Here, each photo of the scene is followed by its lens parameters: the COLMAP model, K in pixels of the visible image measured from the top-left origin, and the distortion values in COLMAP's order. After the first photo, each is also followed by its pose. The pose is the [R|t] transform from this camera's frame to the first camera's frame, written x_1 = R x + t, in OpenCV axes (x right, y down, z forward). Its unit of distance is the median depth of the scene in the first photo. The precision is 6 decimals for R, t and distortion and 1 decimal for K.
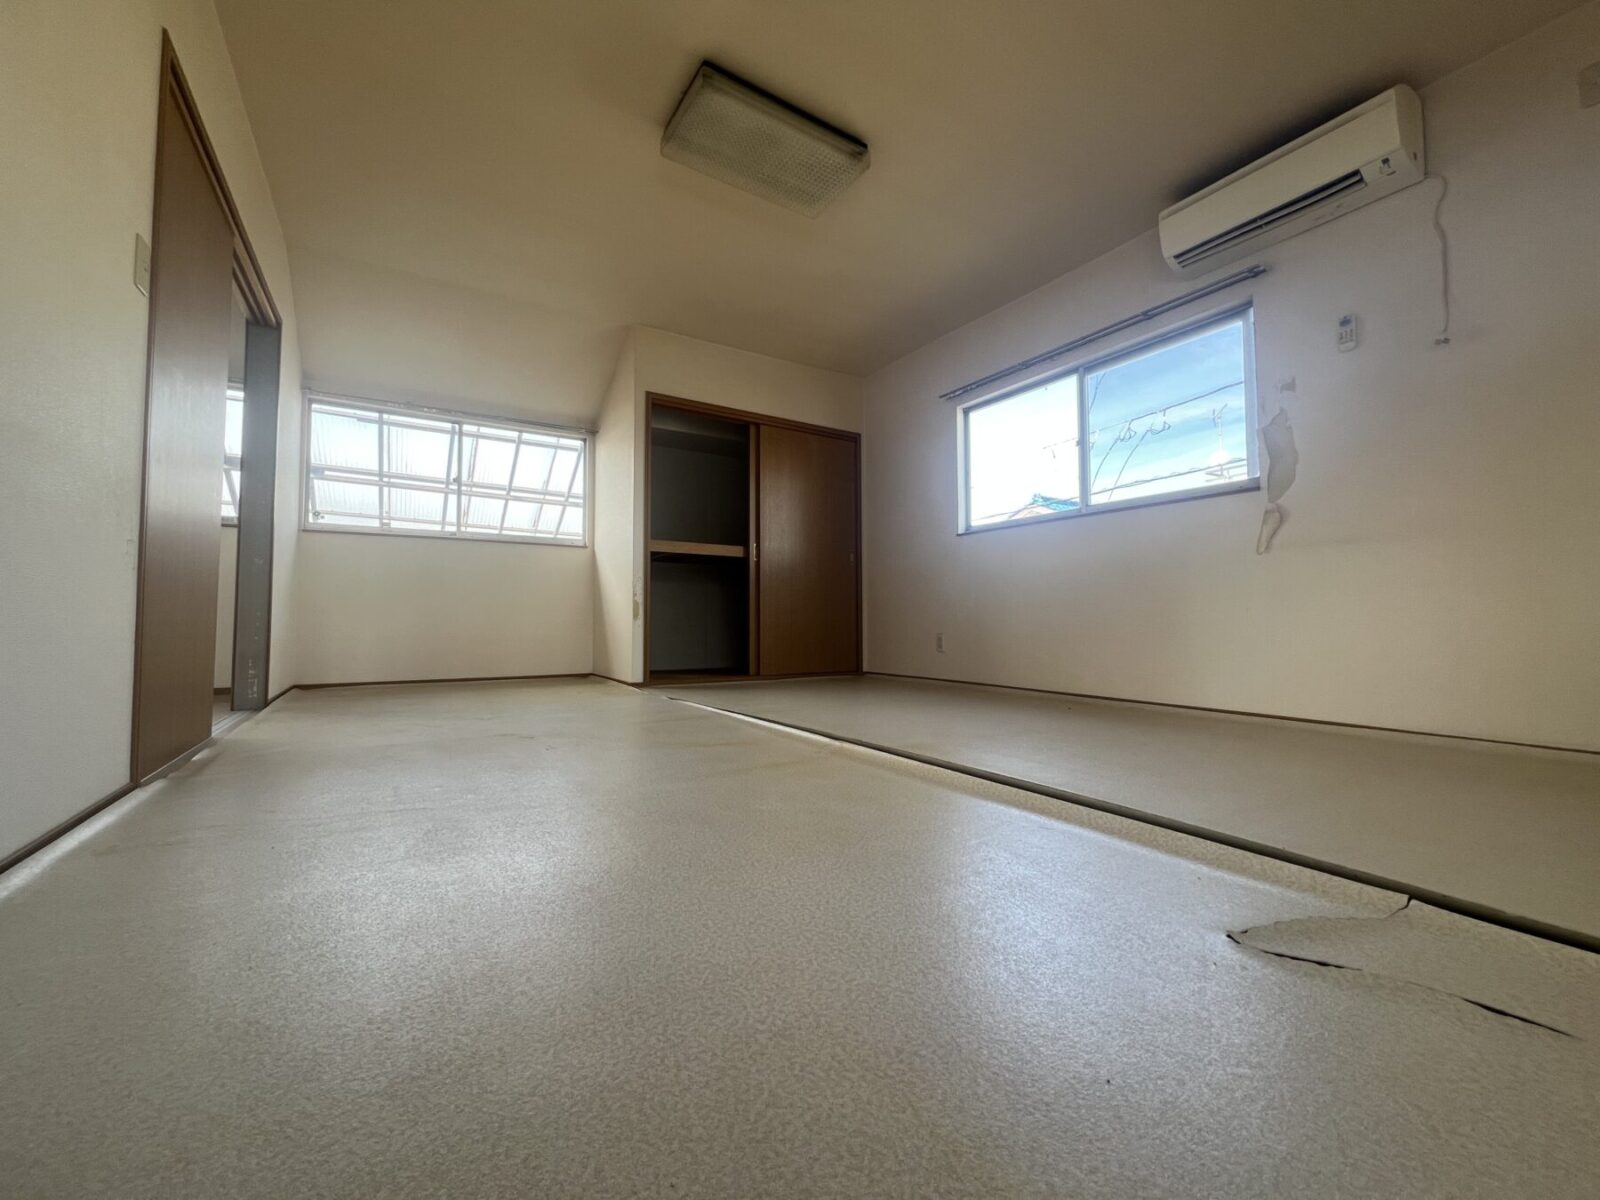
lens RADIAL K [[641.1, 0, 793.7], [0, 641.1, 596.3], [0, 0, 1]] dist [0.000245, -0.000202]
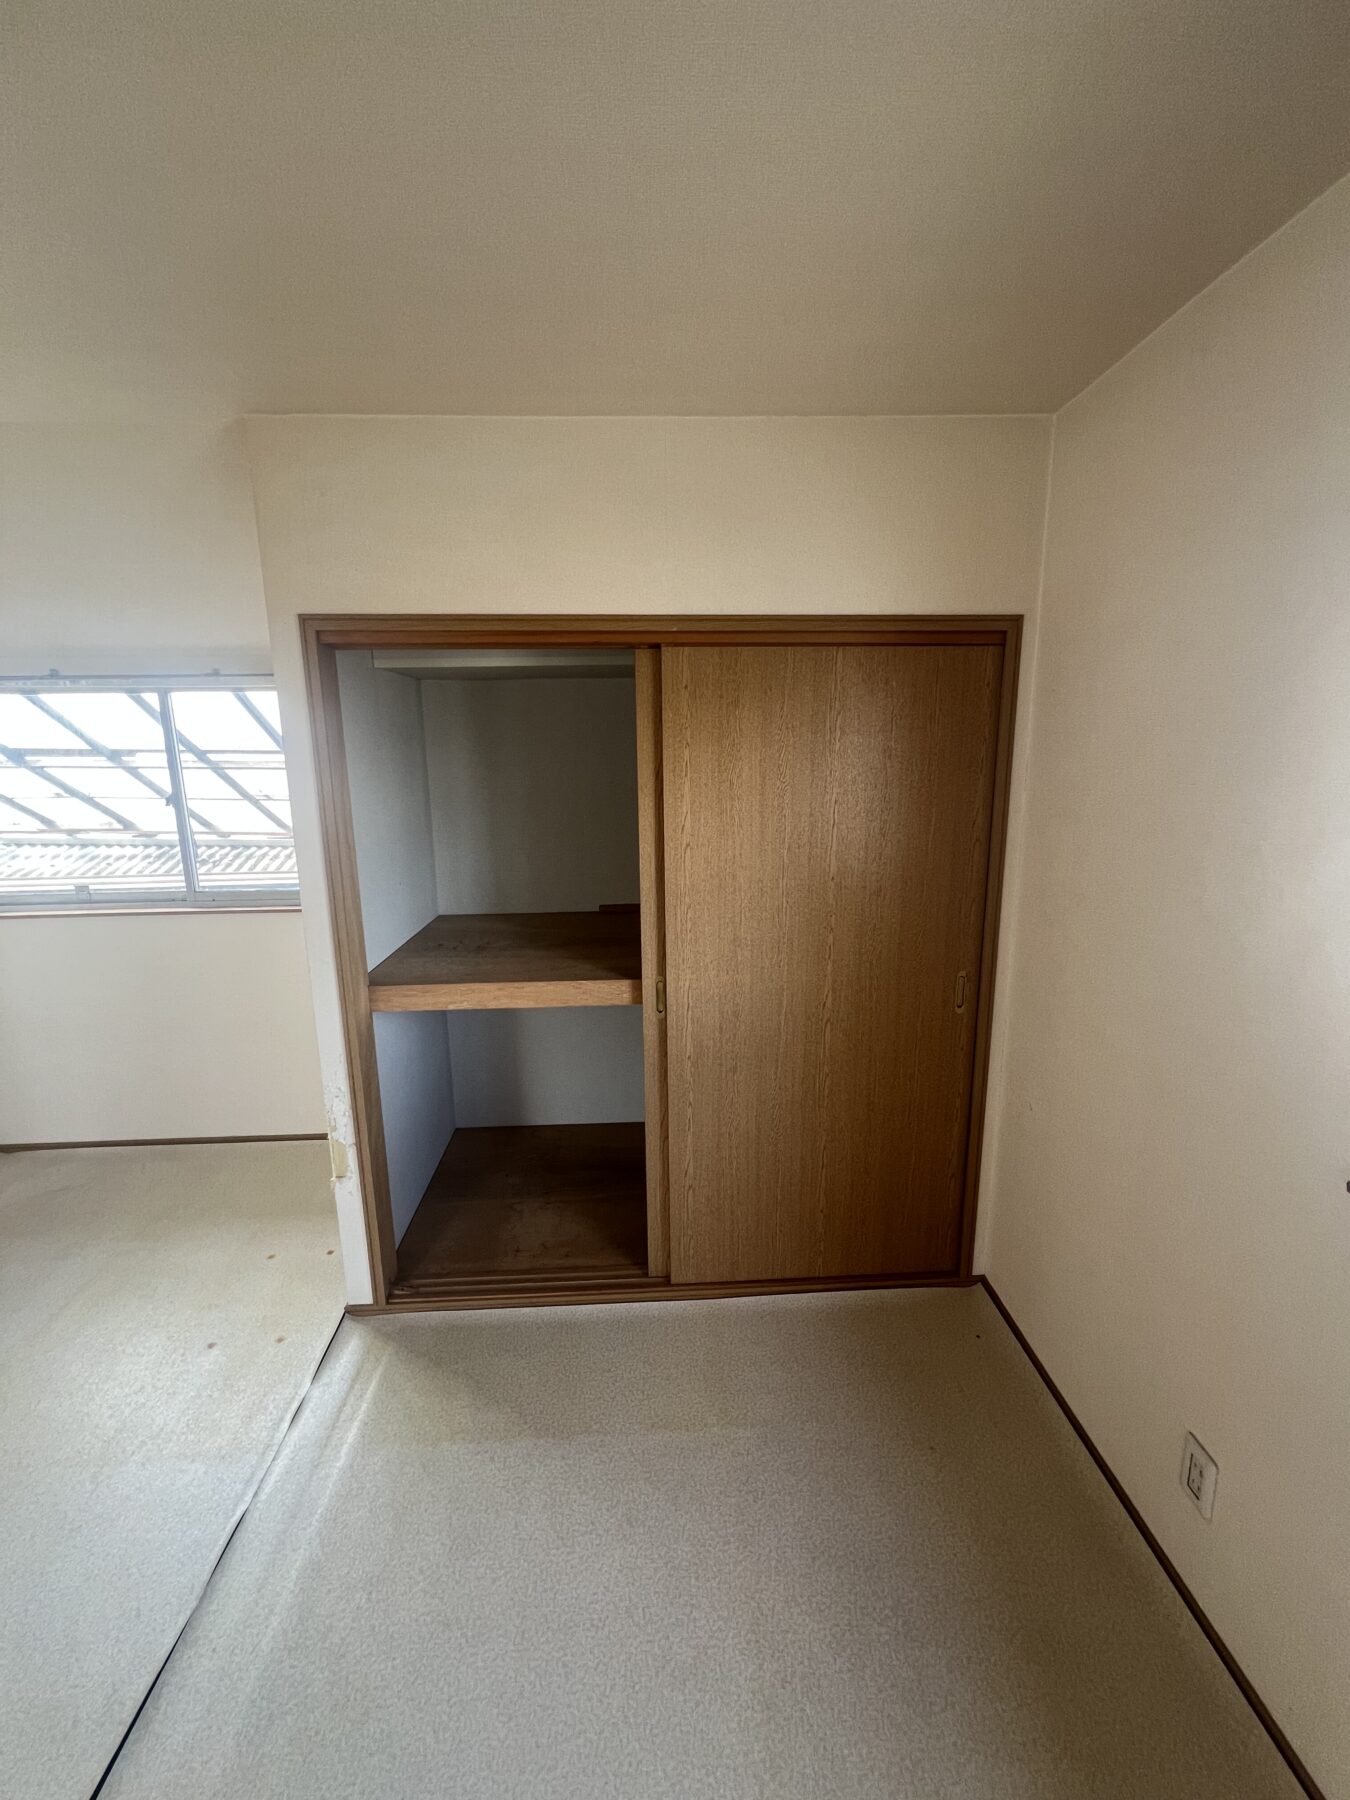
lens RADIAL K [[721.2, 0, 673.4], [0, 721.2, 900.1], [0, 0, 1]] dist [0.000245, -0.000202]
pose [[0.875641, 0.085658, -0.475305, 0.158526], [0.030972, 0.972161, 0.232258, -0.240238], [0.481968, -0.218096, 0.848611, 0.684183]]
